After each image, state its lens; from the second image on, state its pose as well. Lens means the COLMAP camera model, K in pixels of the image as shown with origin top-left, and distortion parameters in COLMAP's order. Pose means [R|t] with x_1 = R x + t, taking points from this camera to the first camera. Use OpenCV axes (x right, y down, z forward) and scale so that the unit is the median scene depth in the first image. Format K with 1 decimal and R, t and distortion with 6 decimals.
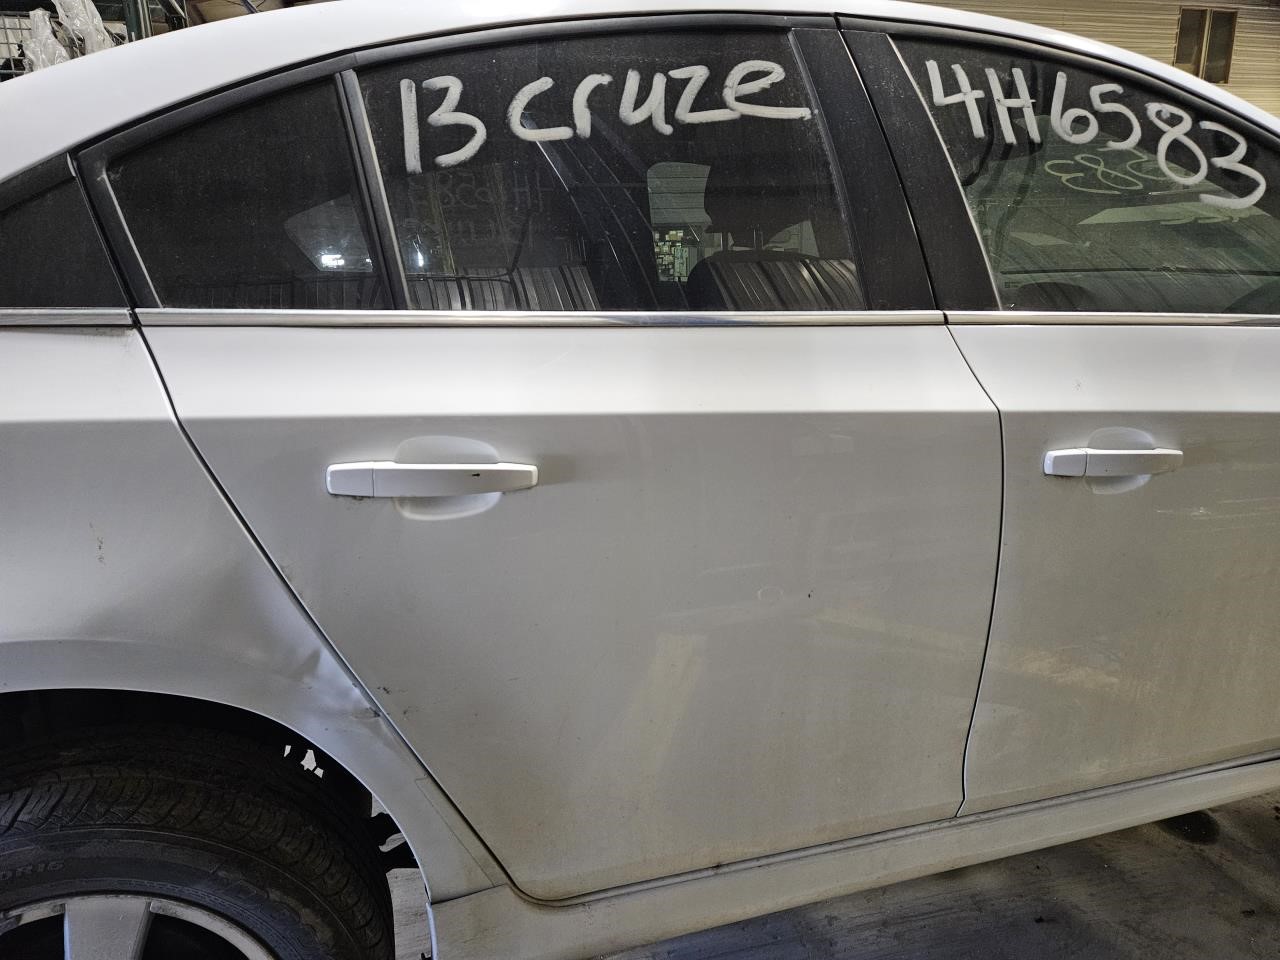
lens RADIAL K [[863.2, 0, 638.4], [0, 863.2, 470.7], [0, 0, 1]] dist [0.049287, -0.040972]
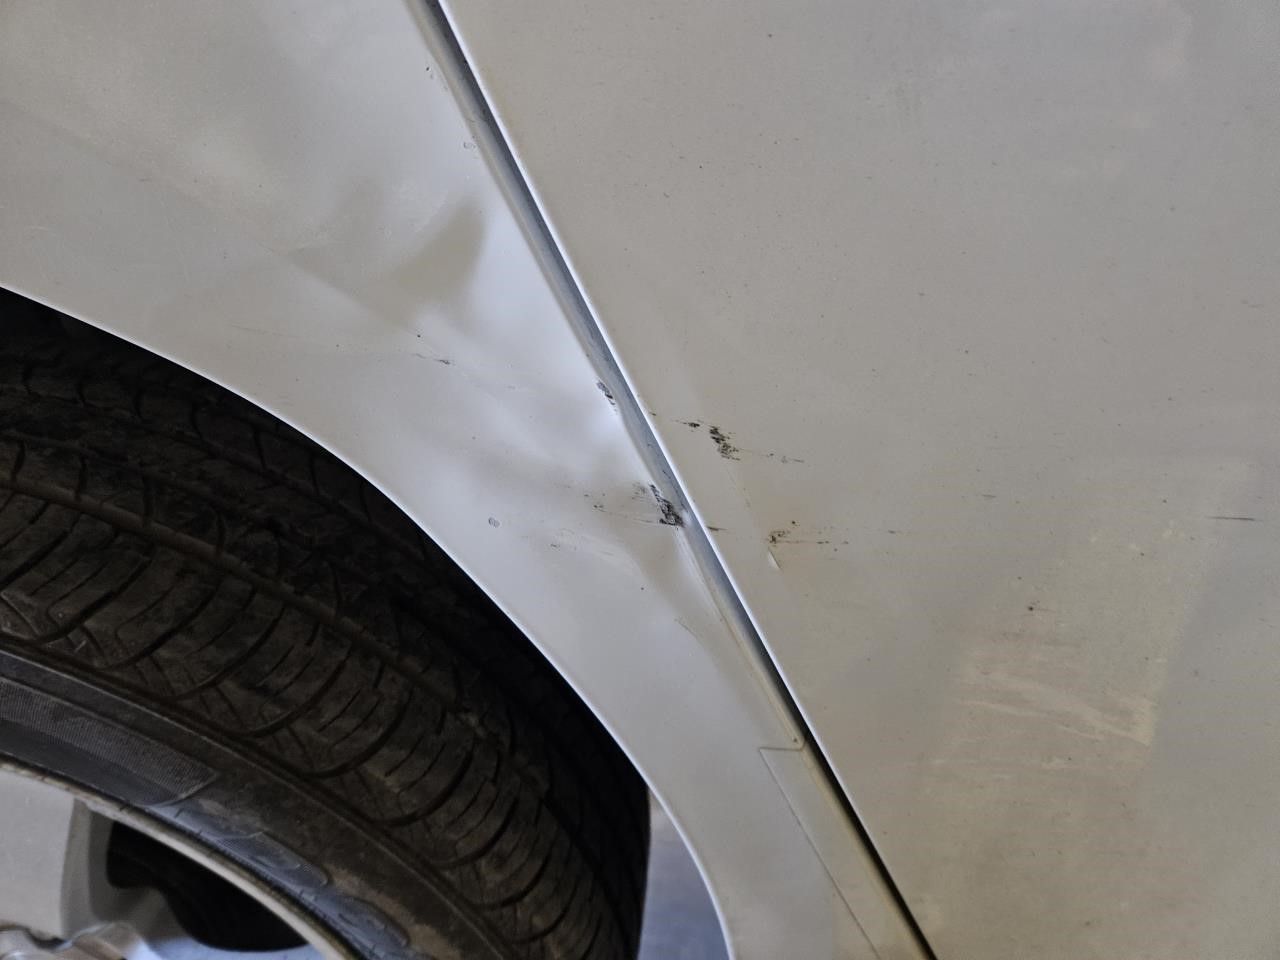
lens RADIAL K [[863.2, 0, 630.0], [0, 863.2, 474.4], [0, 0, 1]] dist [0.049287, -0.040972]
pose [[0.910760, 0.256282, -0.323783, -0.204077], [-0.139935, 0.929256, 0.341909, 0.159936], [0.388502, -0.266089, 0.882192, 0.678339]]
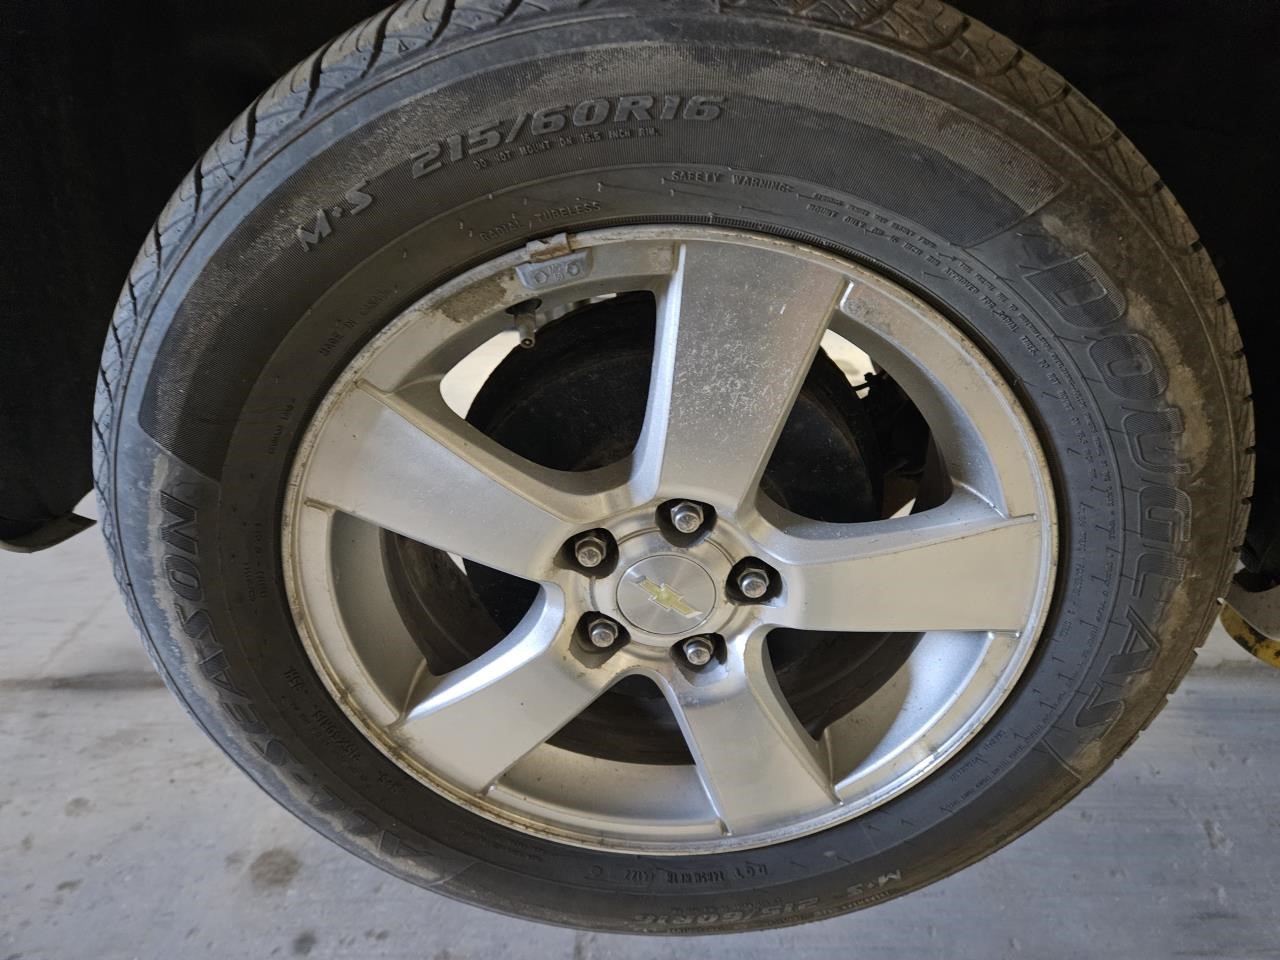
lens RADIAL K [[863.2, 0, 646.2], [0, 863.2, 490.7], [0, 0, 1]] dist [0.049287, -0.040972]
pose [[0.952912, 0.164569, -0.254706, -0.458117], [-0.082104, 0.948576, 0.305718, 0.405961], [0.291920, -0.270410, 0.917421, 0.476153]]
